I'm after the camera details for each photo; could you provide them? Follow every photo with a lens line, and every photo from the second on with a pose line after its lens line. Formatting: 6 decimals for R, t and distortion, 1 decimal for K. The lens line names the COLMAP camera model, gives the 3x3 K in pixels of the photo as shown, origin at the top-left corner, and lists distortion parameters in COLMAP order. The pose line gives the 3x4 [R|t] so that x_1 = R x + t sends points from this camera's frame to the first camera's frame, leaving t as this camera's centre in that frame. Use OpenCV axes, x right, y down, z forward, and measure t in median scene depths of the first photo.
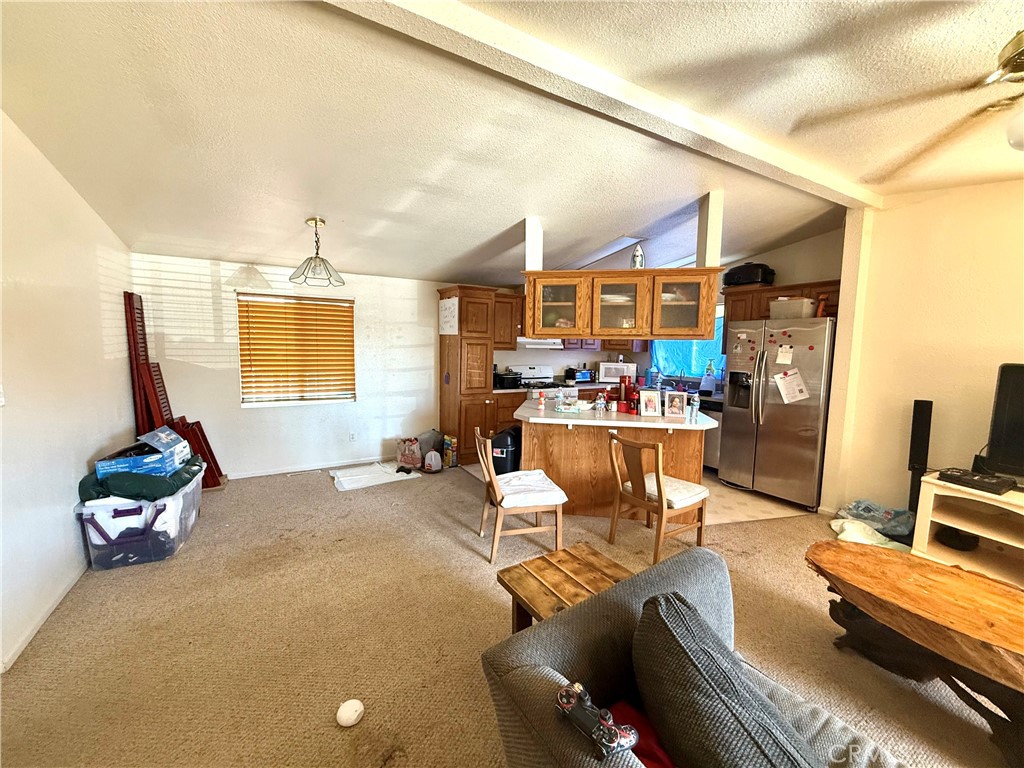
lens RADIAL K [[407.9, 0, 509.4], [0, 407.9, 382.6], [0, 0, 1]] dist [0.000159, 0.000056]
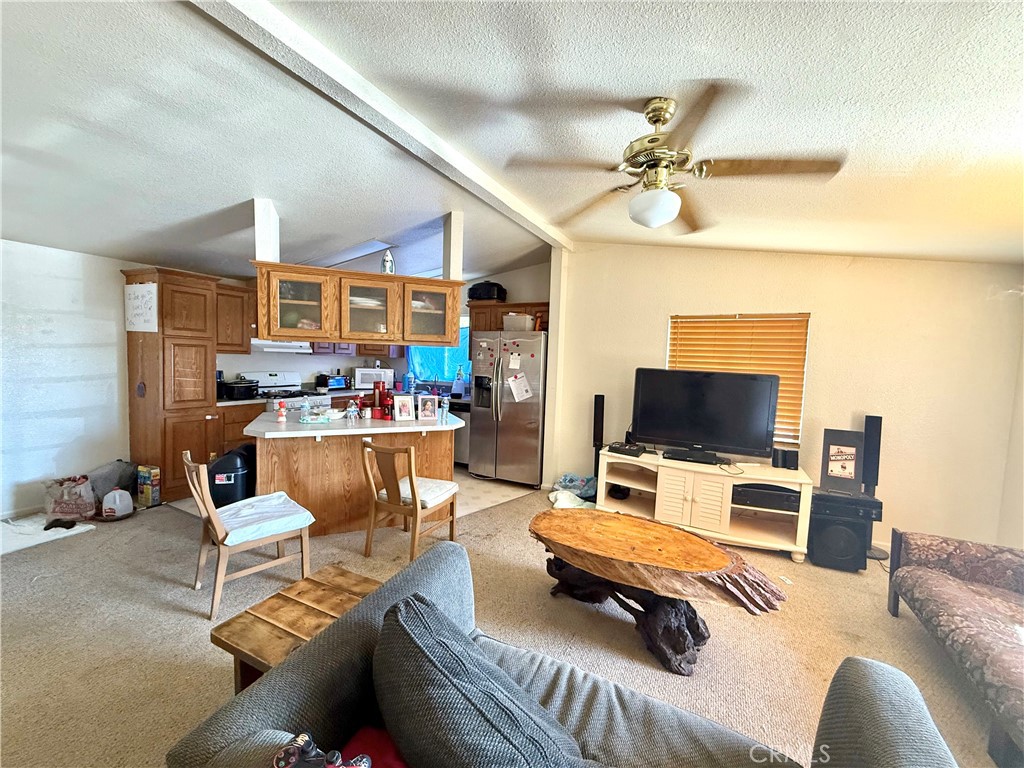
lens RADIAL K [[407.9, 0, 509.7], [0, 407.9, 383.6], [0, 0, 1]] dist [0.000159, 0.000056]
pose [[0.843187, -0.022936, 0.537130, 0.023691], [0.029651, 0.999553, -0.003865, 0.001796], [-0.536801, 0.019186, 0.843490, 0.004165]]
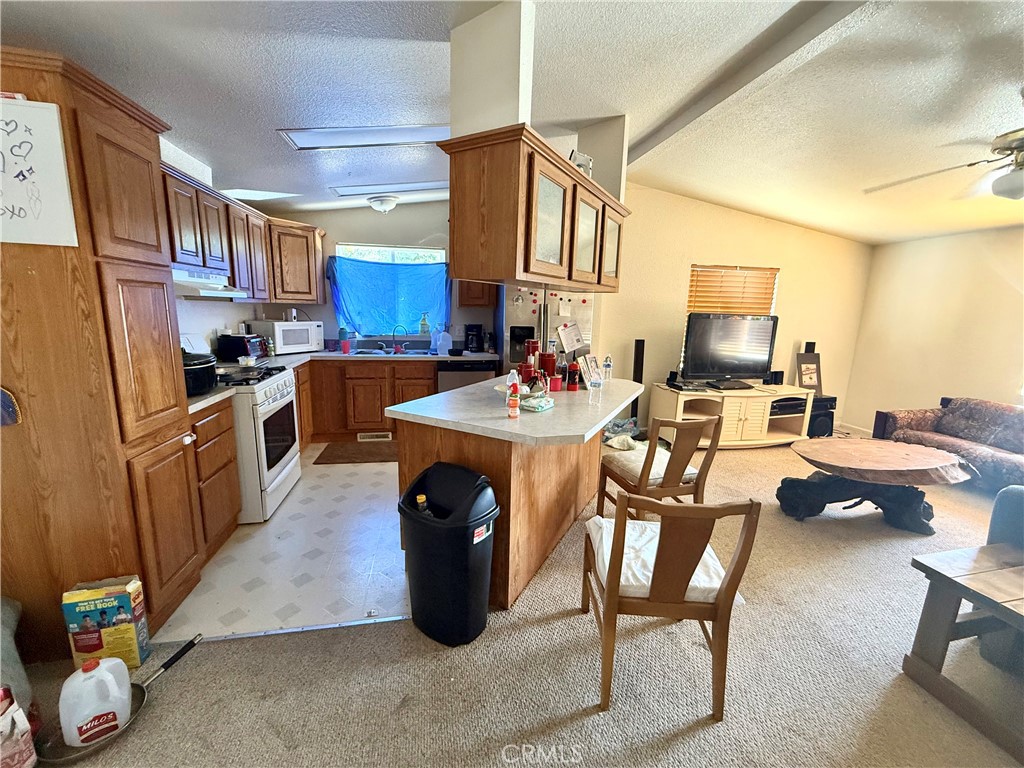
lens RADIAL K [[407.9, 0, 513.6], [0, 407.9, 383.7], [0, 0, 1]] dist [0.000159, 0.000056]
pose [[0.327748, -0.183691, 0.926736, -0.446328], [0.068063, 0.982958, 0.170764, -0.073555], [-0.942310, 0.007109, 0.334665, 0.885552]]
